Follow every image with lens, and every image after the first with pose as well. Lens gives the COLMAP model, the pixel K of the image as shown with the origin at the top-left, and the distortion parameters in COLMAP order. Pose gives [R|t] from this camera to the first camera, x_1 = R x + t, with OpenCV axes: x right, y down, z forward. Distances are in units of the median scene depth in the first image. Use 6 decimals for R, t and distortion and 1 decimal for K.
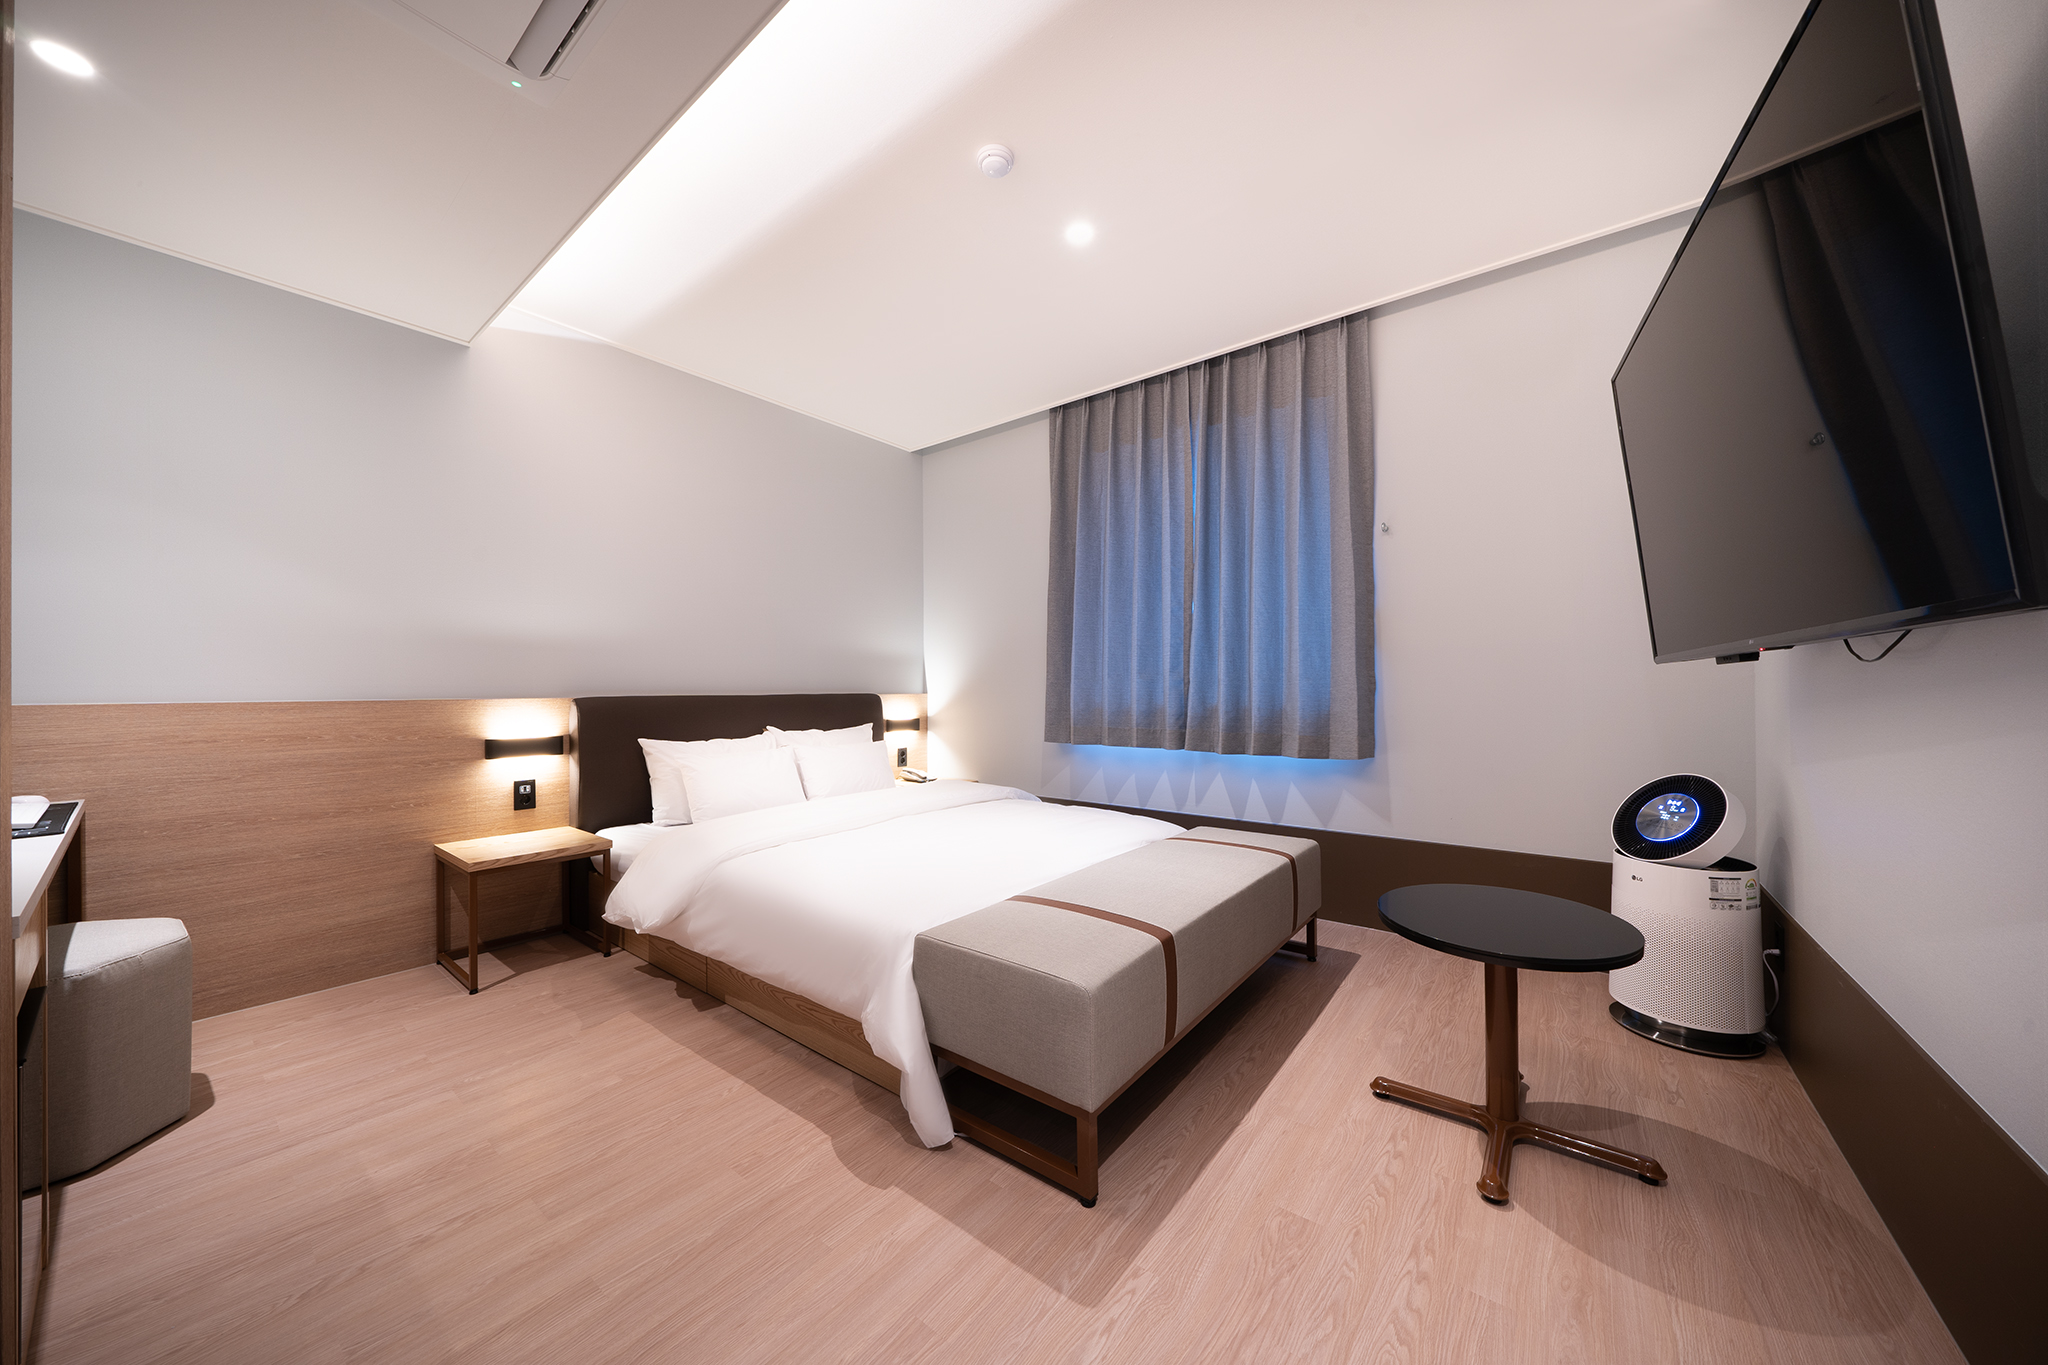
lens RADIAL K [[694.0, 0, 1028.6], [0, 694.0, 686.7], [0, 0, 1]] dist [-0.005883, 0.000002]
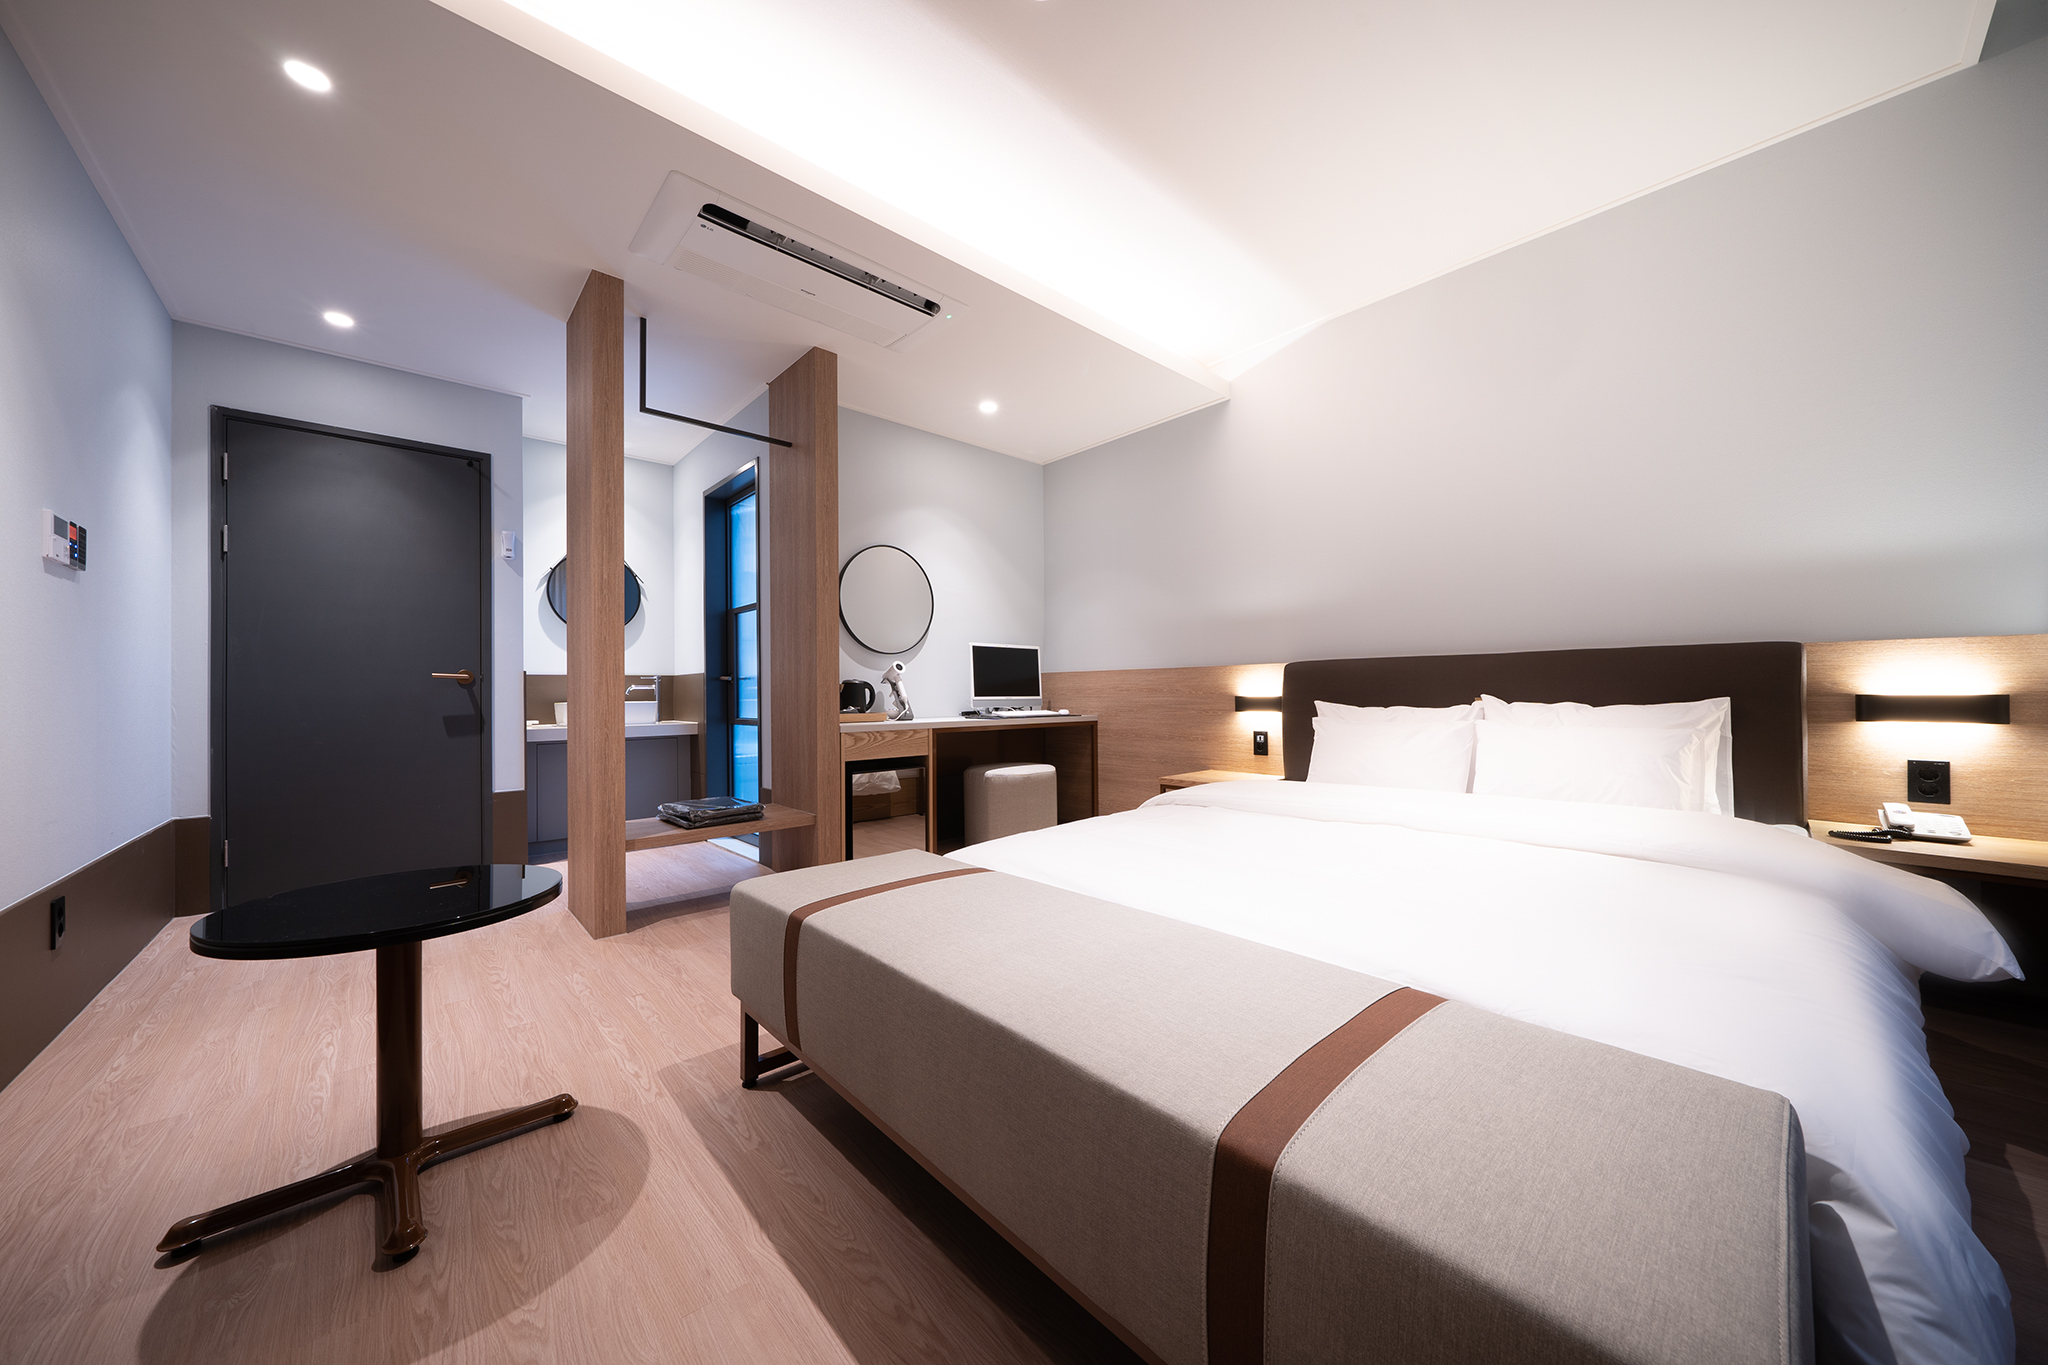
lens RADIAL K [[694.0, 0, 1025.3], [0, 694.0, 687.1], [0, 0, 1]] dist [-0.005883, 0.000002]
pose [[-0.166467, -0.000098, -0.986047, 0.660145], [0.013763, 0.999902, -0.002423, 0.066907], [0.985951, -0.013974, -0.166449, 0.968695]]
